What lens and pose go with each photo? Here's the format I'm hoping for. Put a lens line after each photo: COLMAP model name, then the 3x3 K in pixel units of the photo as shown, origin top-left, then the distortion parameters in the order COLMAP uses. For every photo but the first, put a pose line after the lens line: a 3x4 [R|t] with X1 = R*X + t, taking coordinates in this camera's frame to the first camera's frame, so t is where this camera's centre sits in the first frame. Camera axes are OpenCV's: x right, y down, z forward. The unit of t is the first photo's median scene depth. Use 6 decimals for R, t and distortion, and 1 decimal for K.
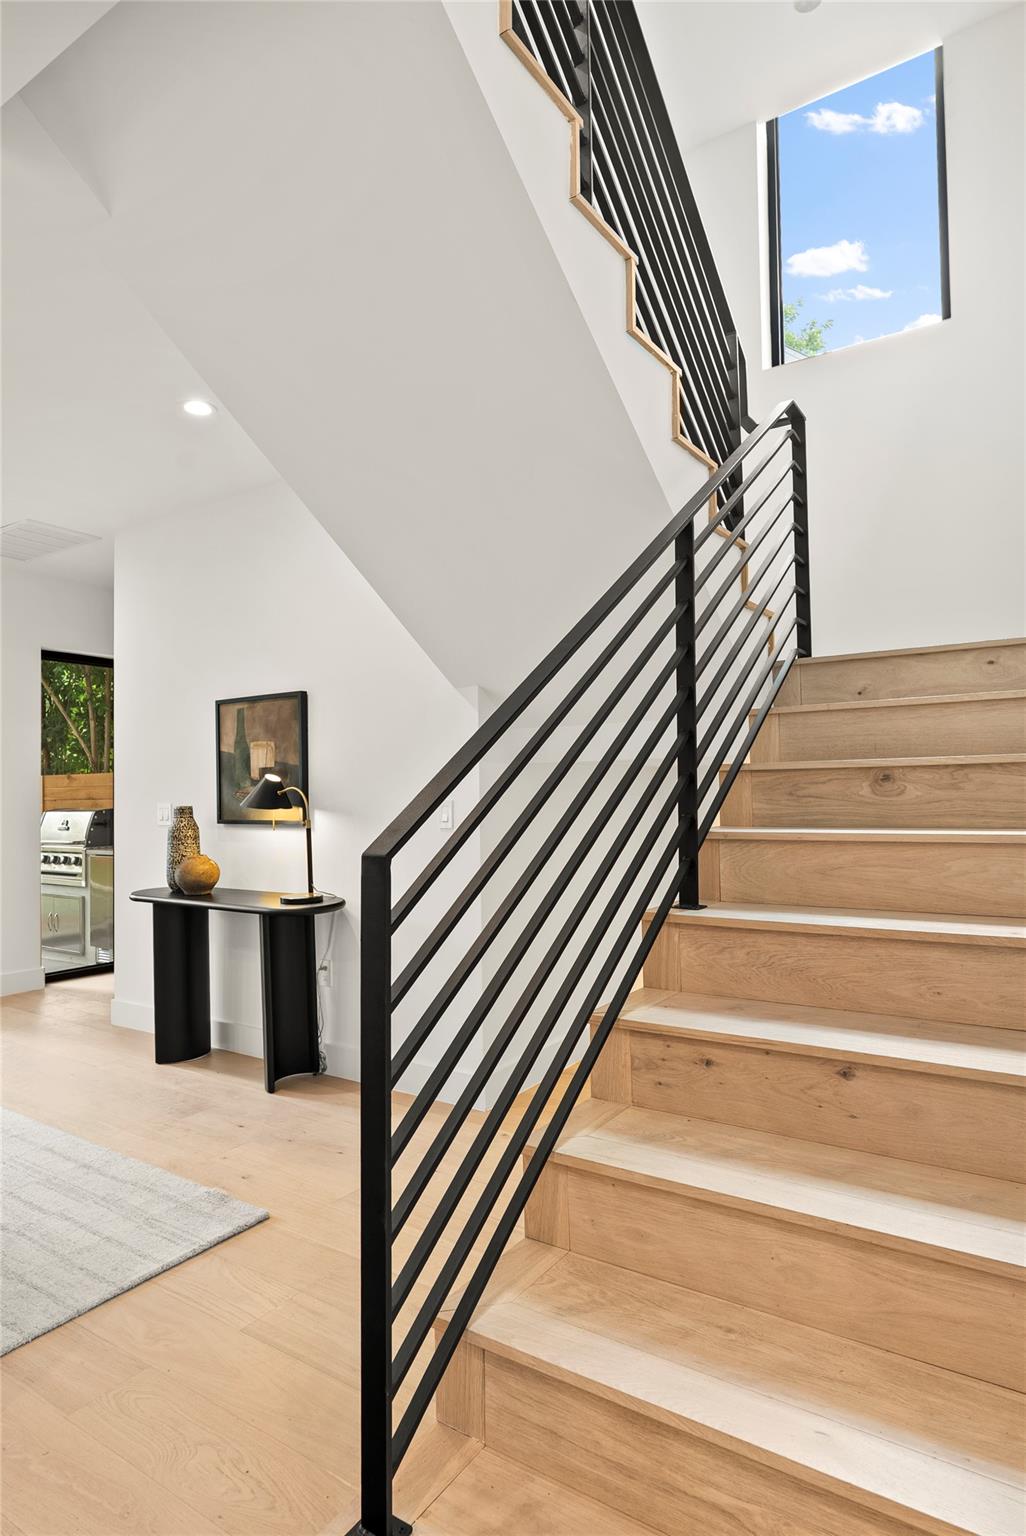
lens RADIAL K [[891.5, 0, 513.0], [0, 891.5, 768.0], [0, 0, 1]] dist [-0.004130, 0.001299]
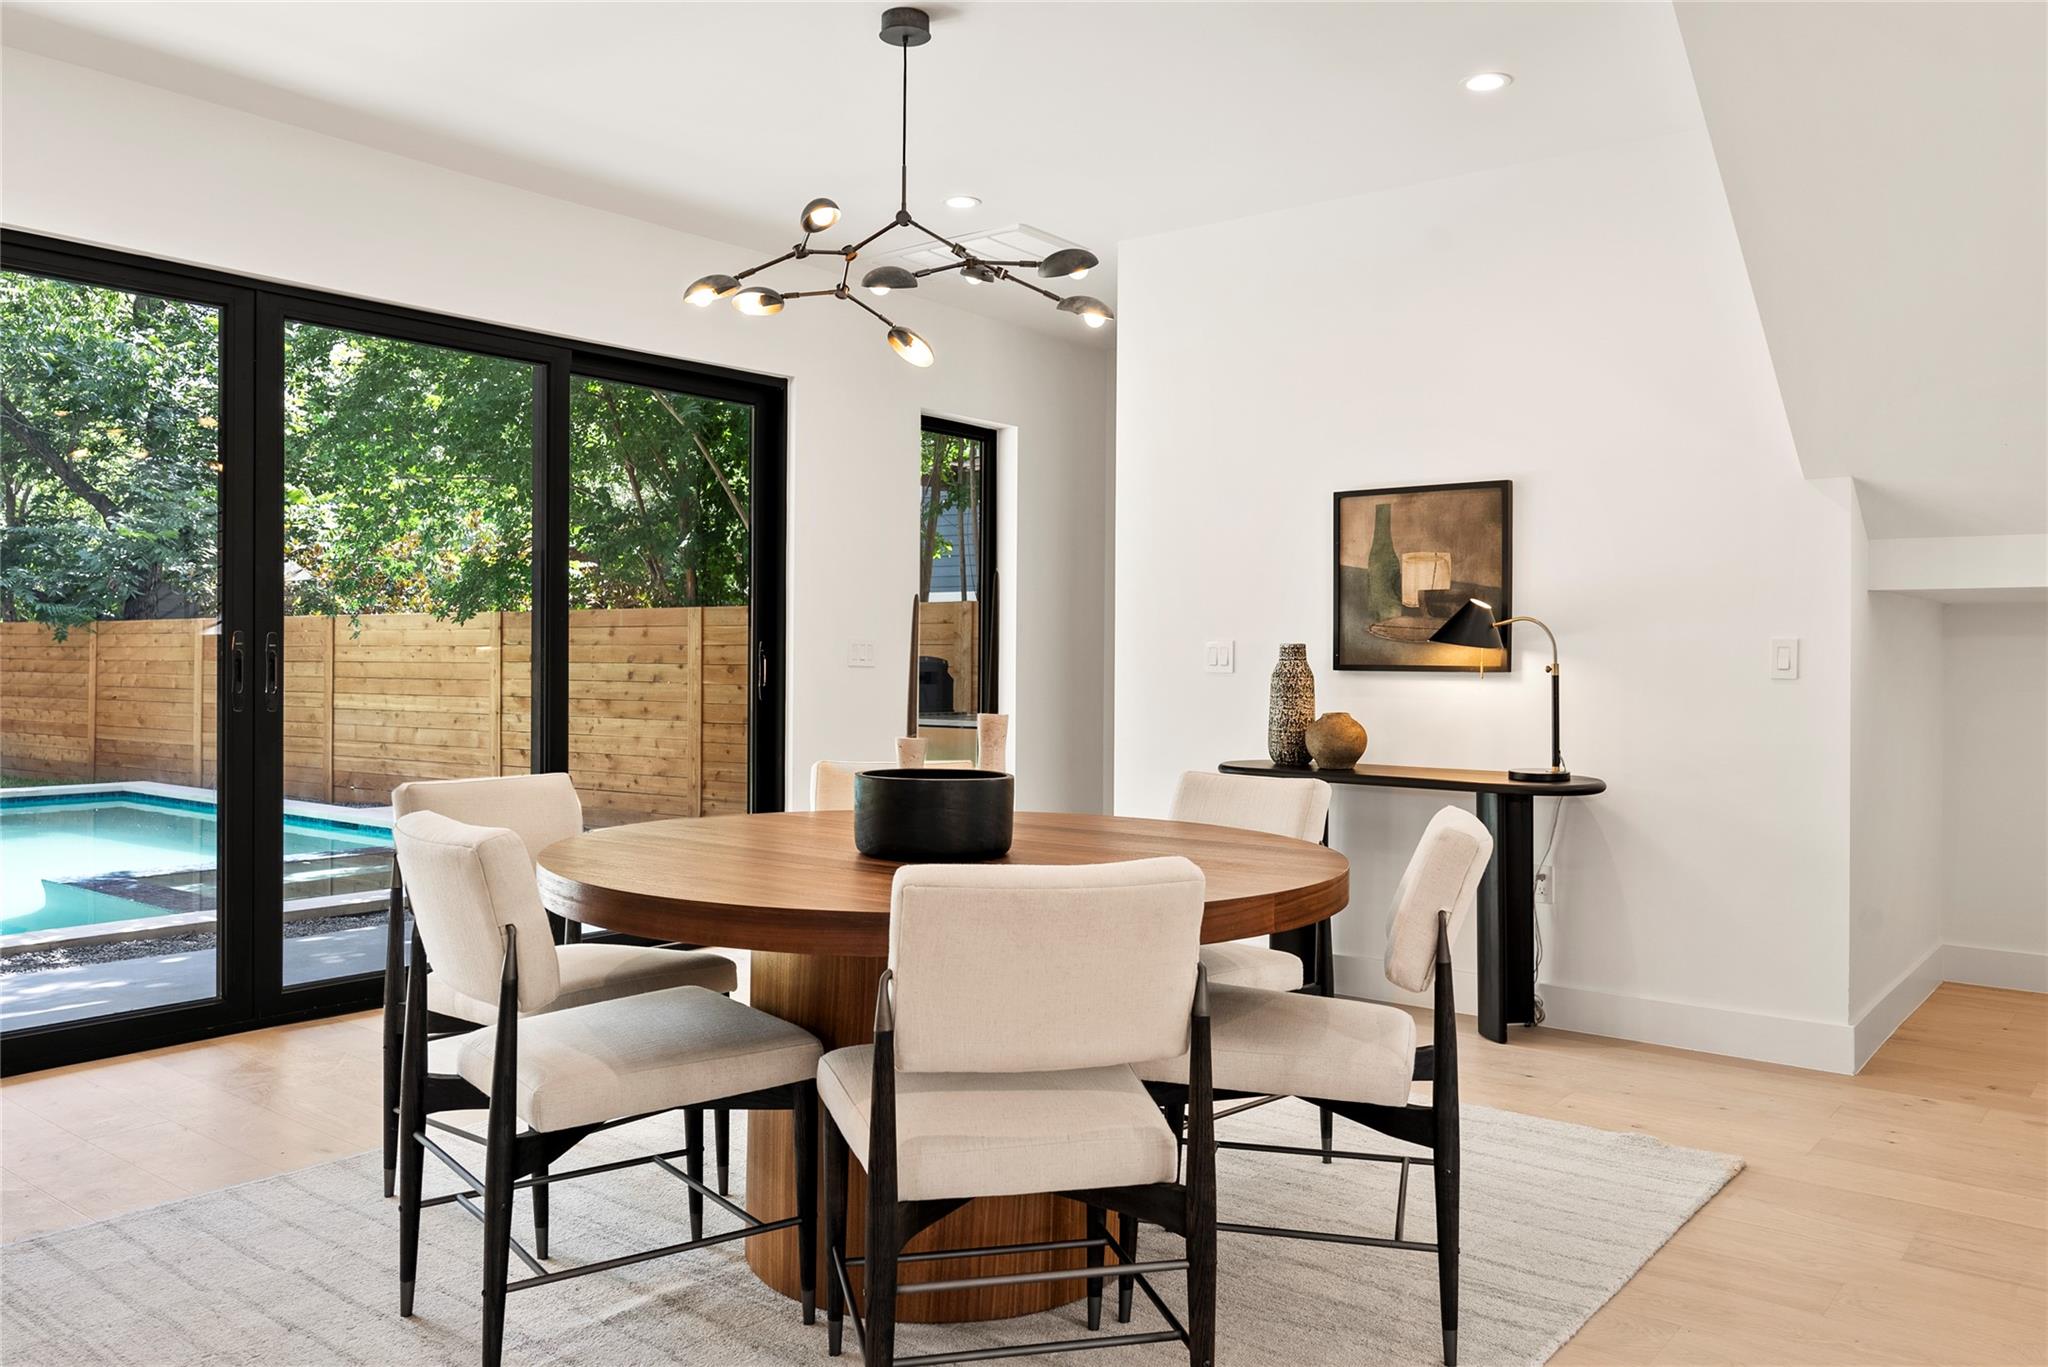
lens RADIAL K [[1542.4, 0, 1024.0], [0, 1542.4, 683.5], [0, 0, 1]] dist [0.000612, 0.000367]
pose [[0.996203, 0.025041, -0.083379, -0.544206], [-0.021520, 0.998849, 0.042860, 0.030510], [0.084356, -0.040903, 0.995596, -0.248067]]
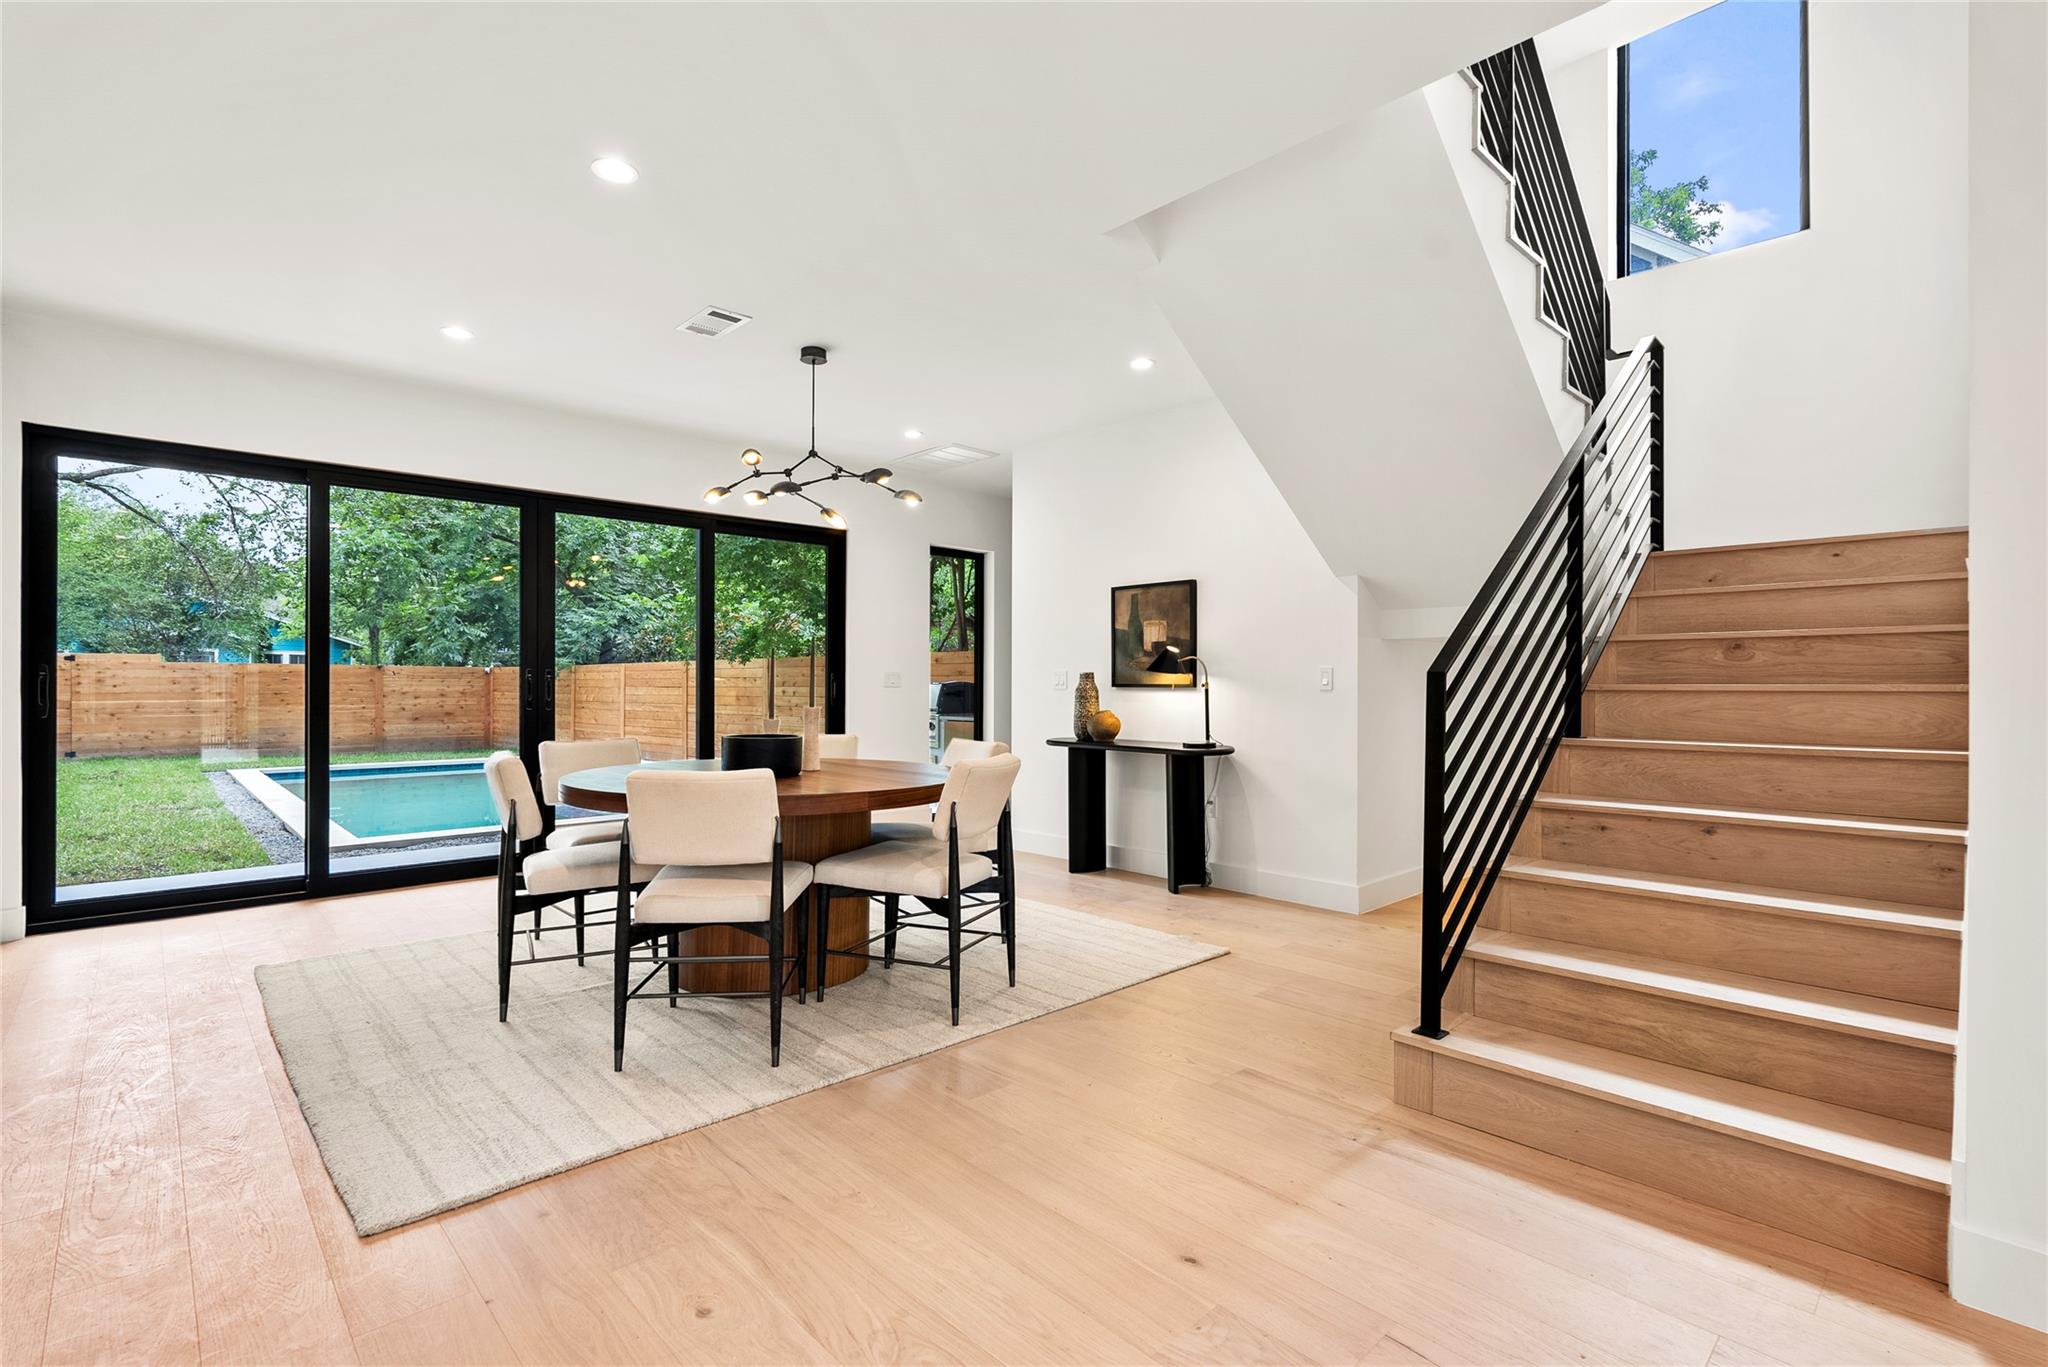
lens RADIAL K [[959.5, 0, 1024.0], [0, 959.5, 683.5], [0, 0, 1]] dist [-0.002934, 0.000014]
pose [[0.975626, 0.020418, -0.218489, -0.184320], [-0.014957, 0.999534, 0.026617, 0.027473], [0.218930, -0.022700, 0.975476, -0.376372]]
